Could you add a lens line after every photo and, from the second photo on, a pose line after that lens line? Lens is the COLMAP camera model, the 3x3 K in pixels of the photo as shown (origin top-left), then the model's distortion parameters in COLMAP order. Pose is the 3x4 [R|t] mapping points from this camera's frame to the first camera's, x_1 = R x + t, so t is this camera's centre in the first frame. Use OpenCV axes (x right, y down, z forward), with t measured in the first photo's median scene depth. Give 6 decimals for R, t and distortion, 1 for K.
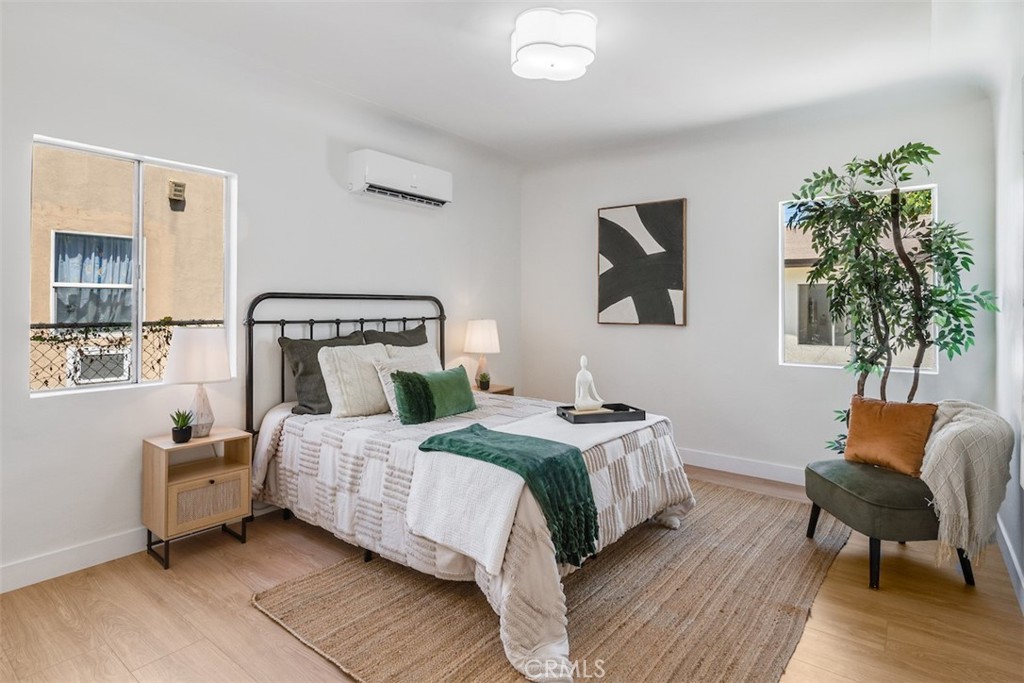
lens RADIAL K [[518.1, 0, 514.8], [0, 518.1, 310.4], [0, 0, 1]] dist [0.001944, 0.000170]
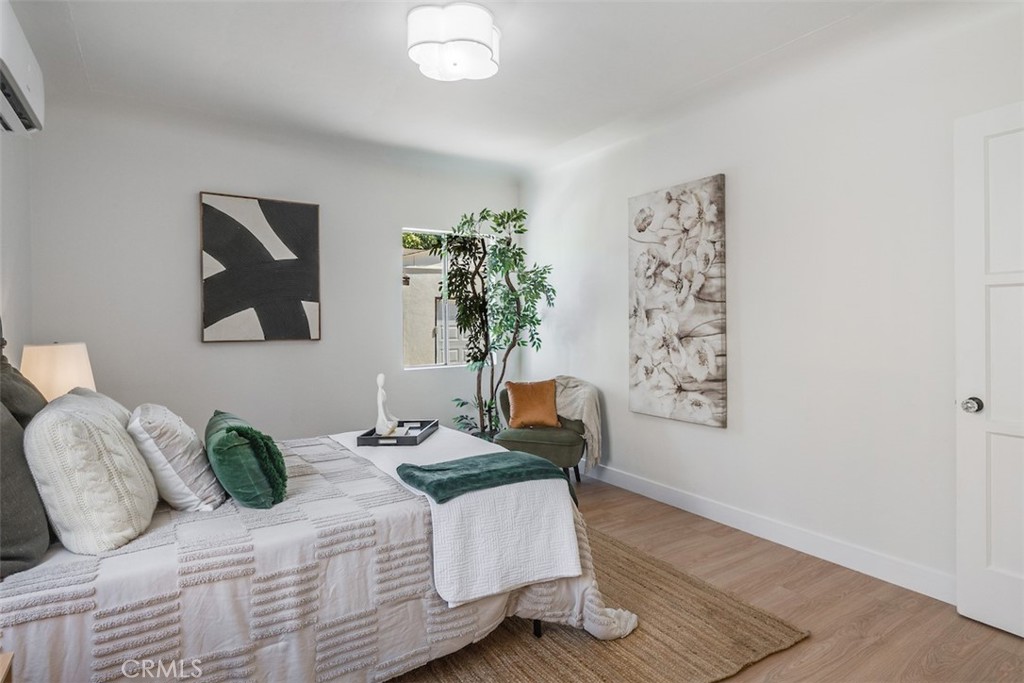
lens RADIAL K [[549.1, 0, 513.5], [0, 549.1, 329.9], [0, 0, 1]] dist [-0.003016, -0.001425]
pose [[0.333917, -0.021168, 0.942365, -0.494043], [0.011463, 0.999765, 0.018396, -0.003330], [-0.942533, 0.004660, 0.334081, 0.332295]]
